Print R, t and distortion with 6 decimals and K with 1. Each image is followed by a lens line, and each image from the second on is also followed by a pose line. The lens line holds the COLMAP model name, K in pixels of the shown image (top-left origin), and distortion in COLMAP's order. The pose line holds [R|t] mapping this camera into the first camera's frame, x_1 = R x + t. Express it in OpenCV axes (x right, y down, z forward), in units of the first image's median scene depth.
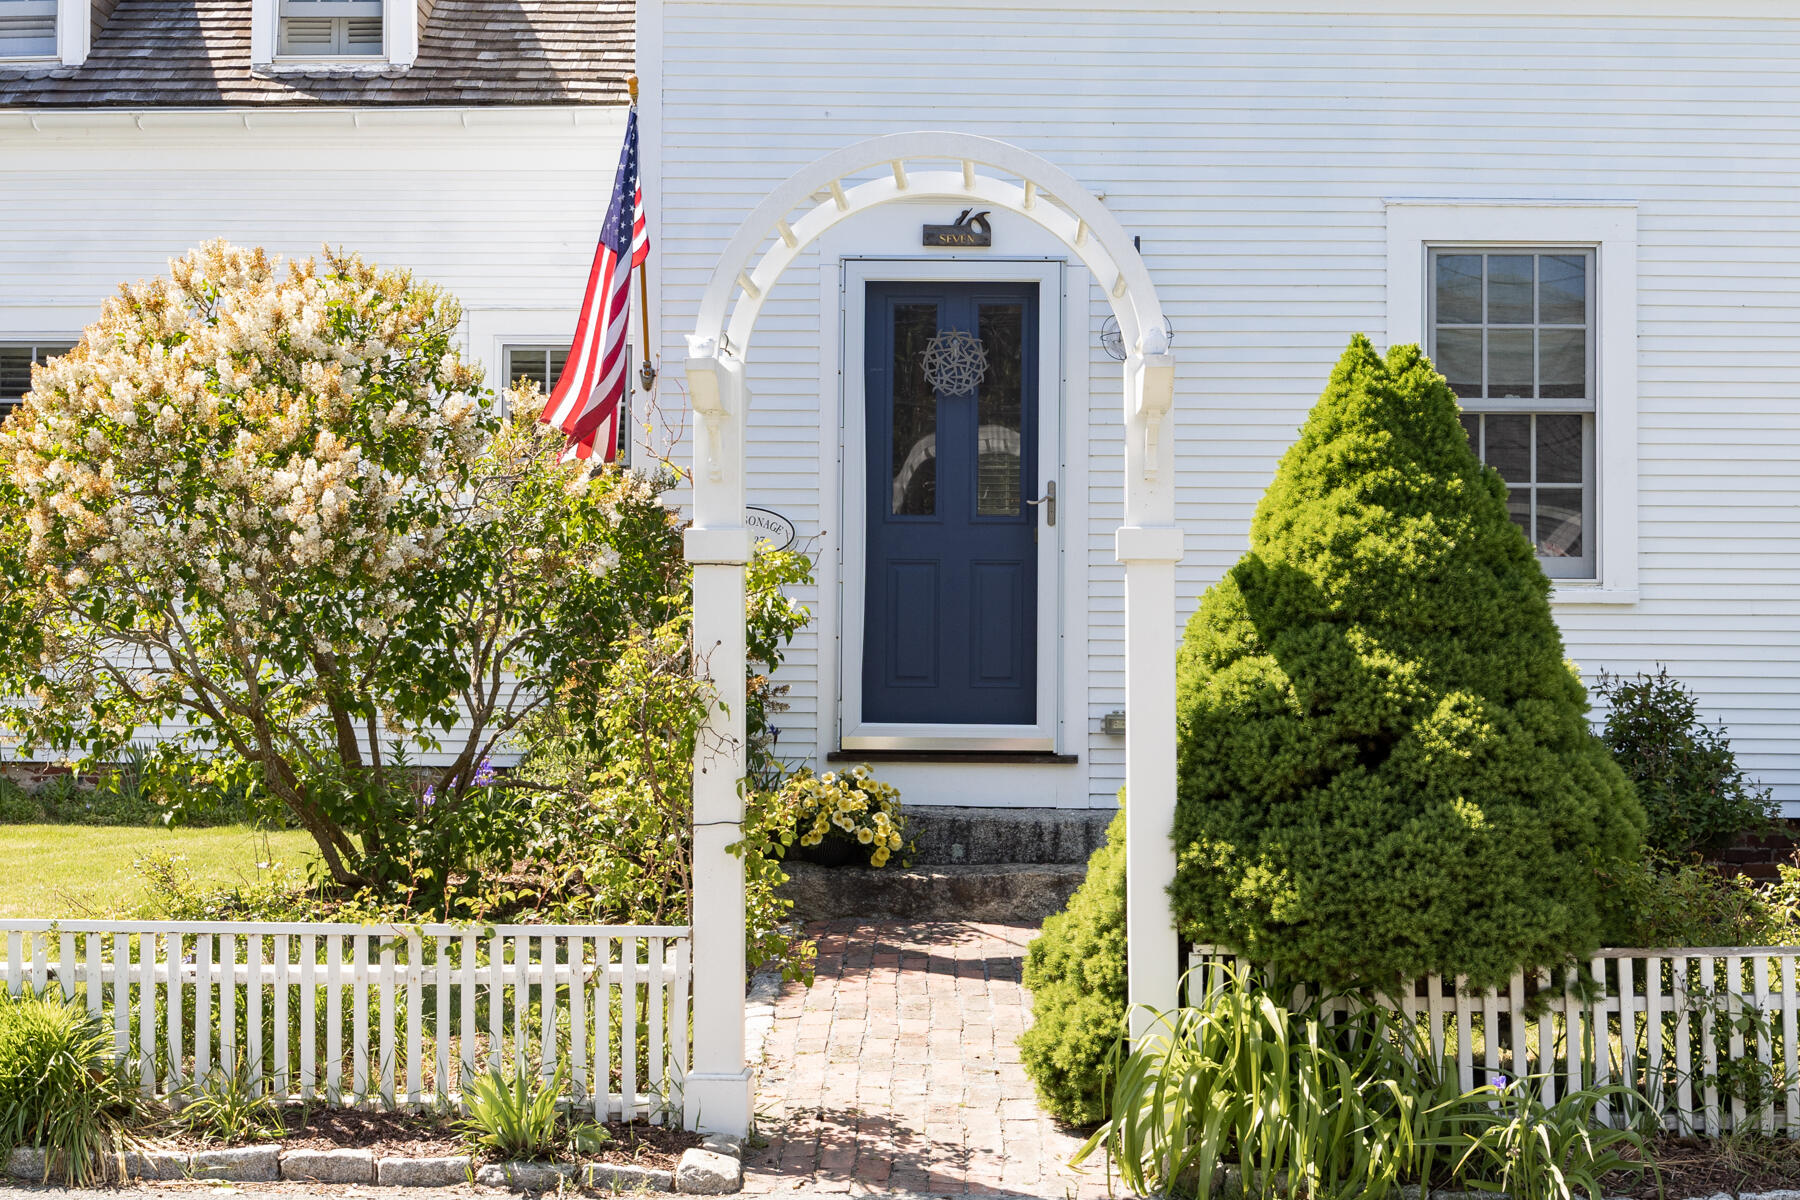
lens RADIAL K [[1834.6, 0, 899.7], [0, 1834.6, 608.4], [0, 0, 1]] dist [-0.050636, 0.000000]
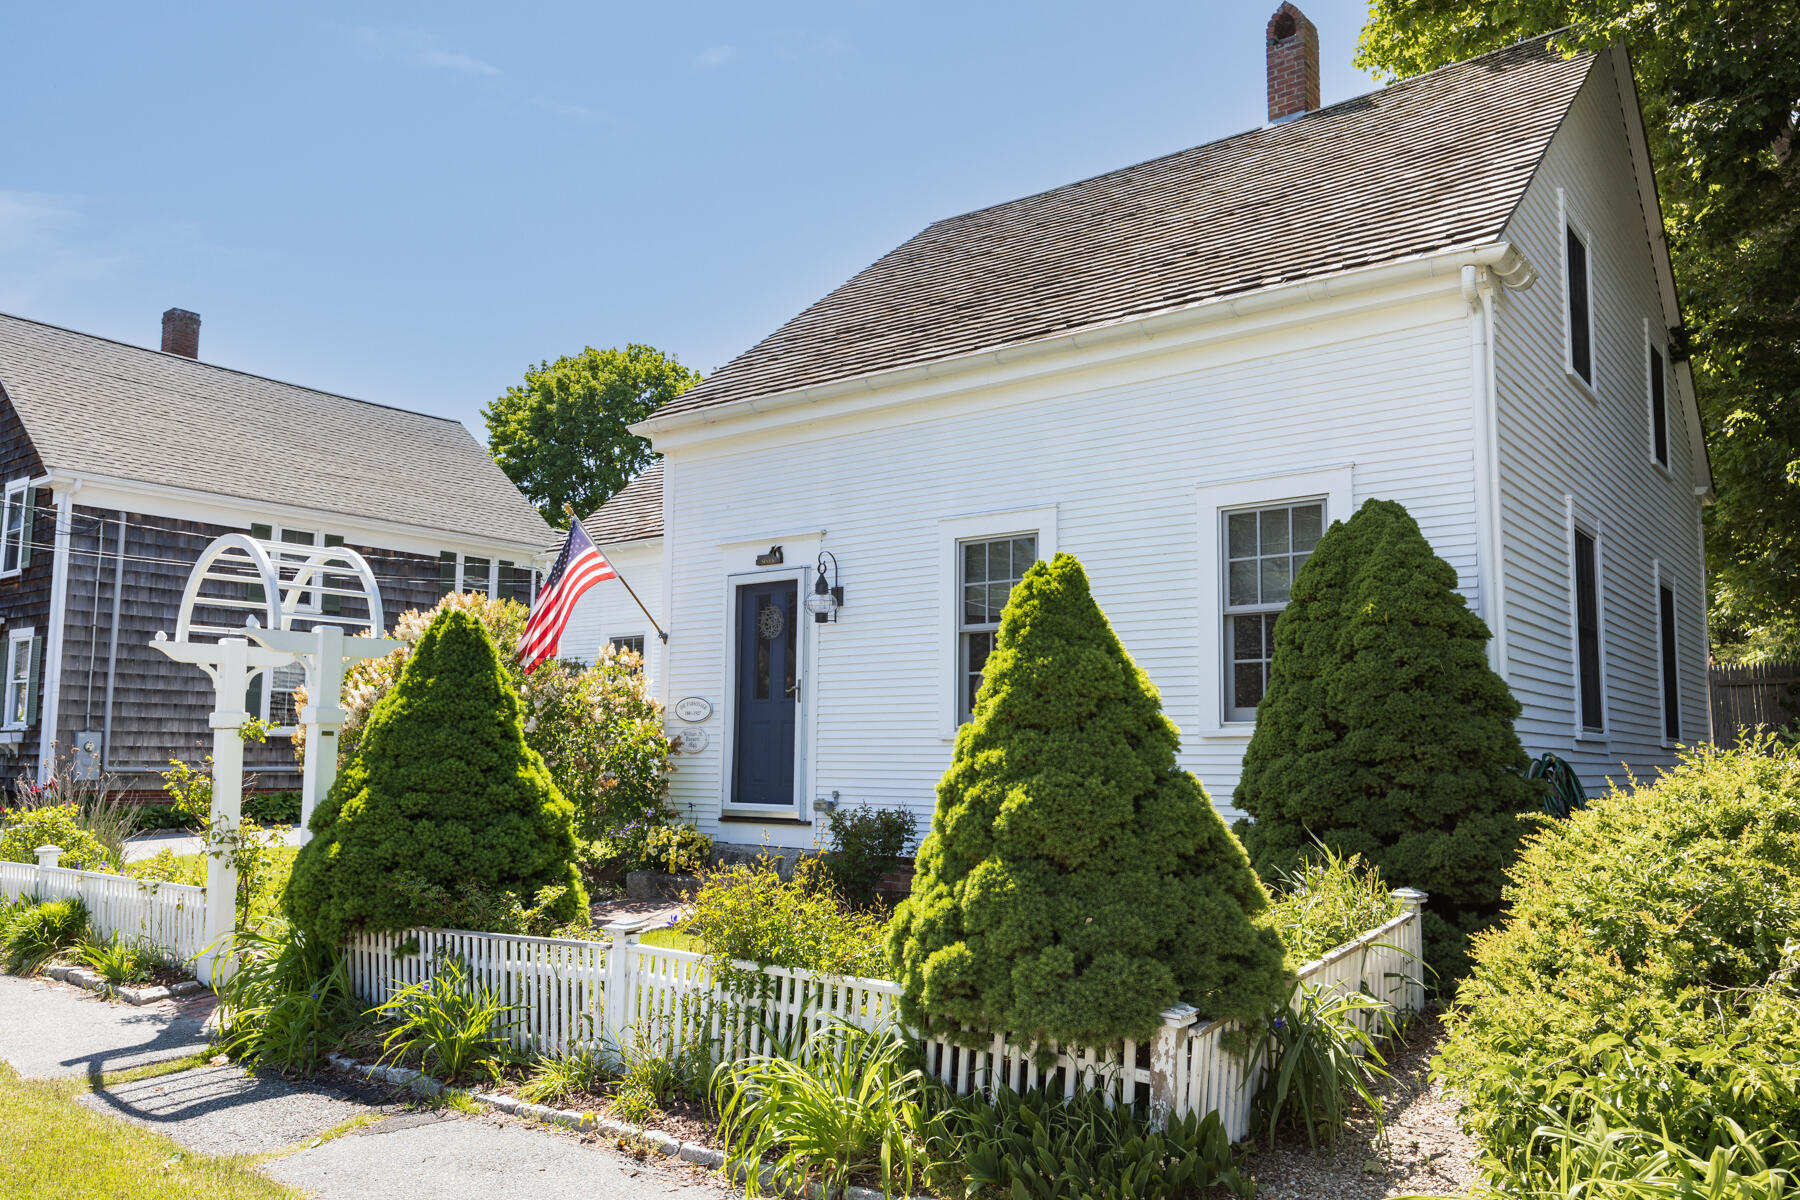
lens RADIAL K [[1326.9, 0, 898.9], [0, 1326.9, 604.2], [0, 0, 1]] dist [-0.006856, -0.000647]
pose [[0.808428, -0.069501, -0.584477, 1.062352], [0.001267, 0.993207, -0.116350, 0.016753], [0.588593, 0.093320, 0.803025, -0.090980]]
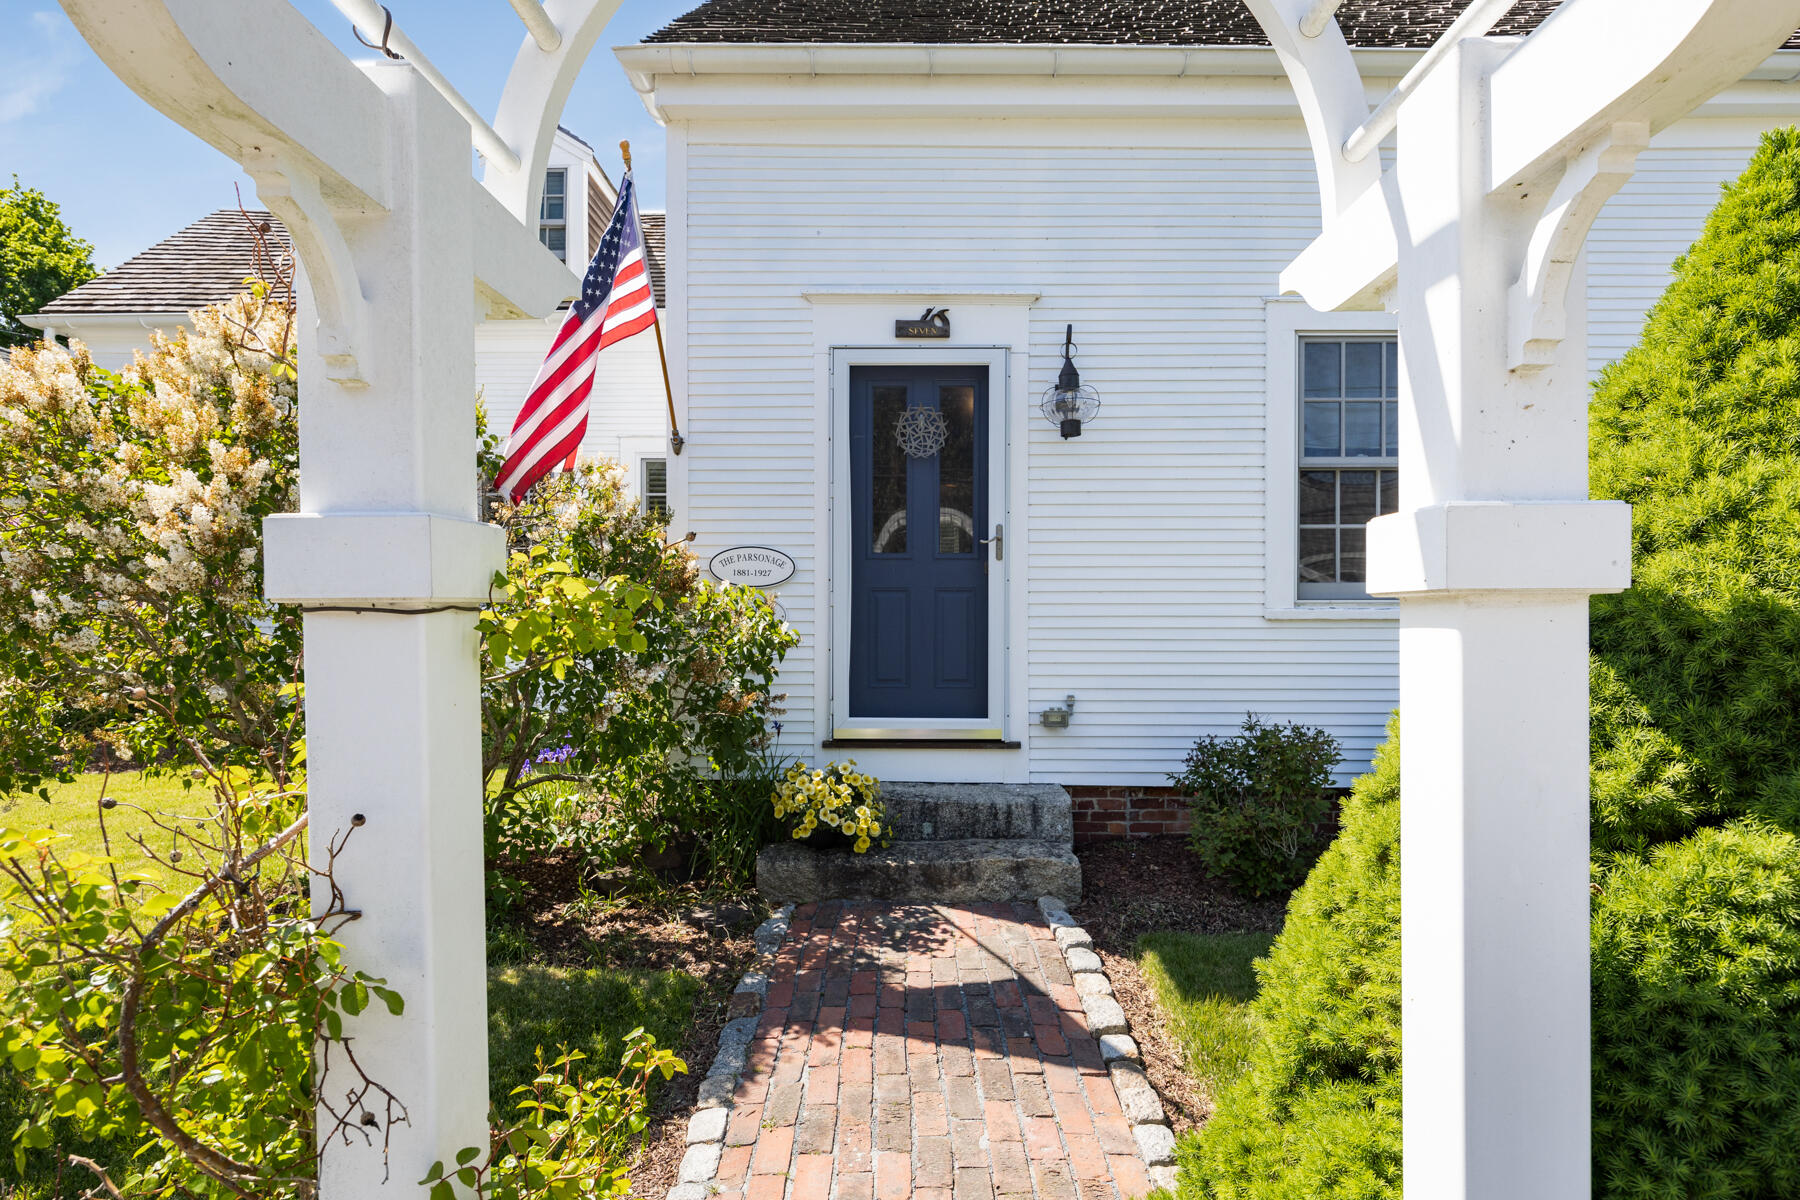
lens RADIAL K [[992.0, 0, 908.0], [0, 992.0, 626.8], [0, 0, 1]] dist [-0.004091, -0.000040]
pose [[0.999703, -0.006349, 0.023531, 0.004207], [0.006043, 0.999897, 0.013048, -0.009331], [-0.023611, -0.012902, 0.999638, 0.340154]]
